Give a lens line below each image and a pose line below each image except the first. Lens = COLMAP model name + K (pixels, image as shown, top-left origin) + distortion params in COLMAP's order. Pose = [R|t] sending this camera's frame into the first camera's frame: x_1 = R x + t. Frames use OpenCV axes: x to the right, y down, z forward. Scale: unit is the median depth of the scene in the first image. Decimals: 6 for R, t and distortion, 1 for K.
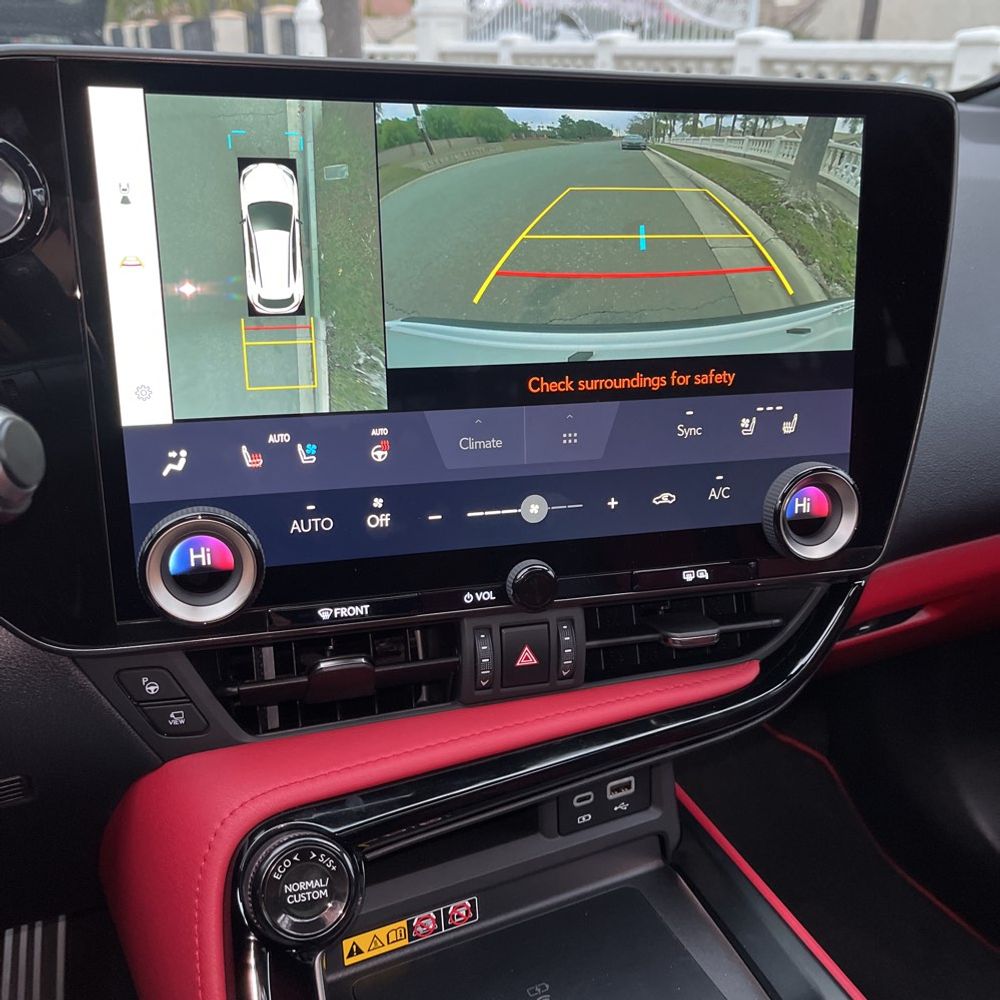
lens RADIAL K [[1018.9, 0, 500.0], [0, 1018.9, 500.0], [0, 0, 1]] dist [0.073095, -0.093733]
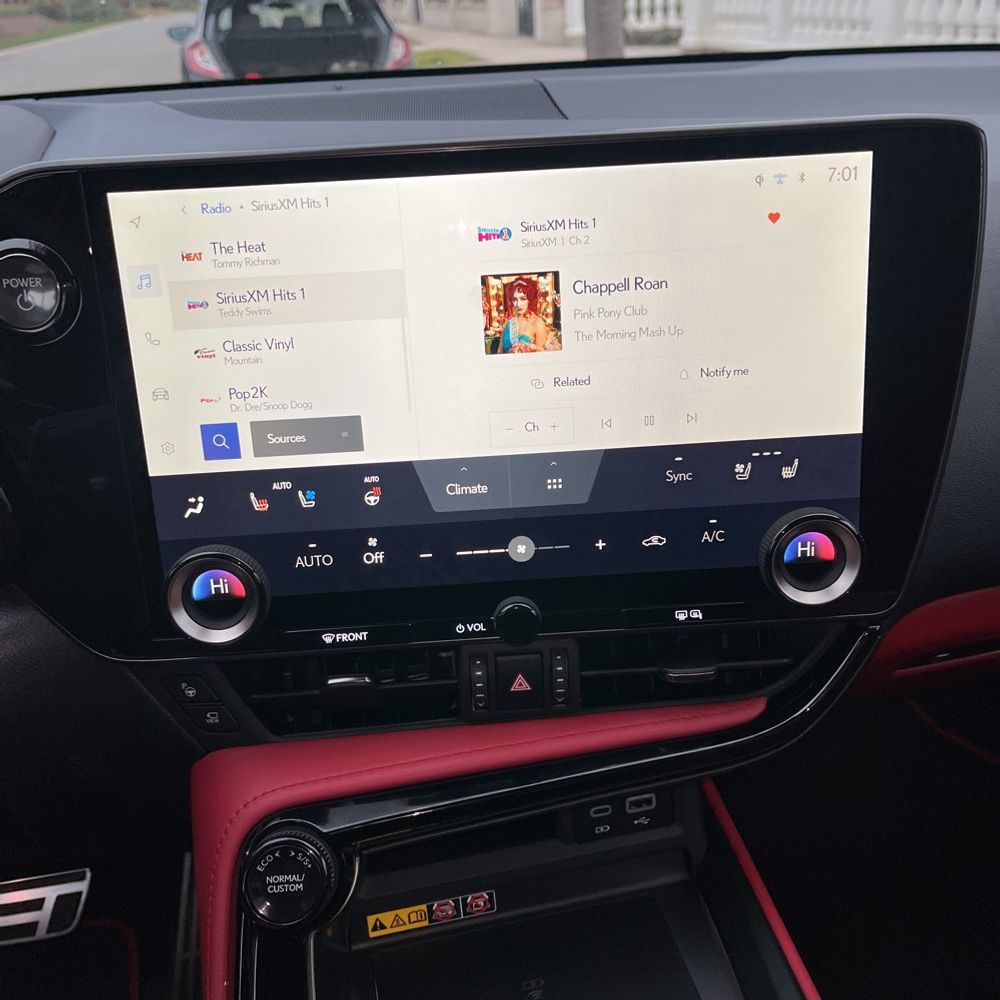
lens RADIAL K [[1018.9, 0, 500.0], [0, 1018.9, 500.0], [0, 0, 1]] dist [0.073095, -0.093733]
pose [[0.967603, 0.028861, -0.250823, 0.271329], [-0.012909, 0.997801, 0.065014, -0.108879], [0.252147, -0.059670, 0.965847, -0.029907]]
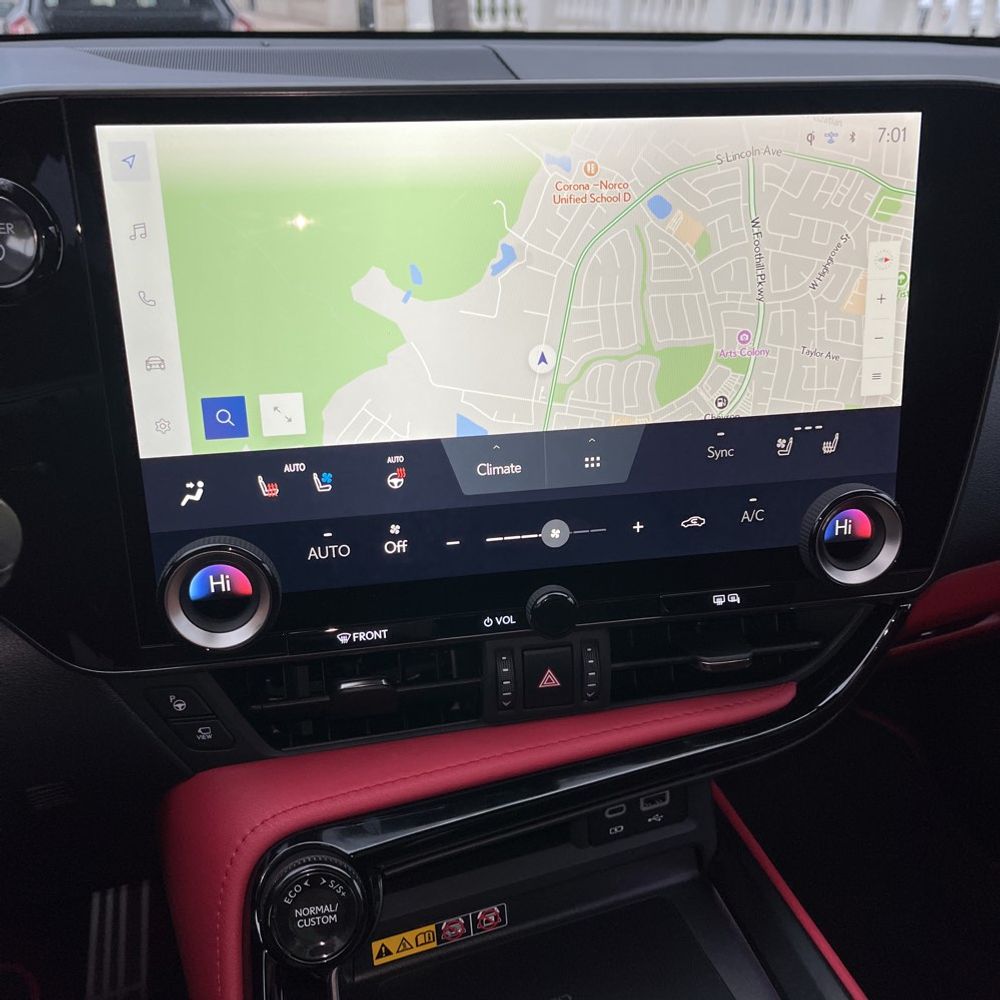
lens RADIAL K [[1018.9, 0, 500.0], [0, 1018.9, 500.0], [0, 0, 1]] dist [0.073095, -0.093733]
pose [[0.994497, 0.012000, -0.104077, 0.080477], [-0.005206, 0.997852, 0.065301, -0.085573], [0.104637, -0.064399, 0.992423, 0.020359]]
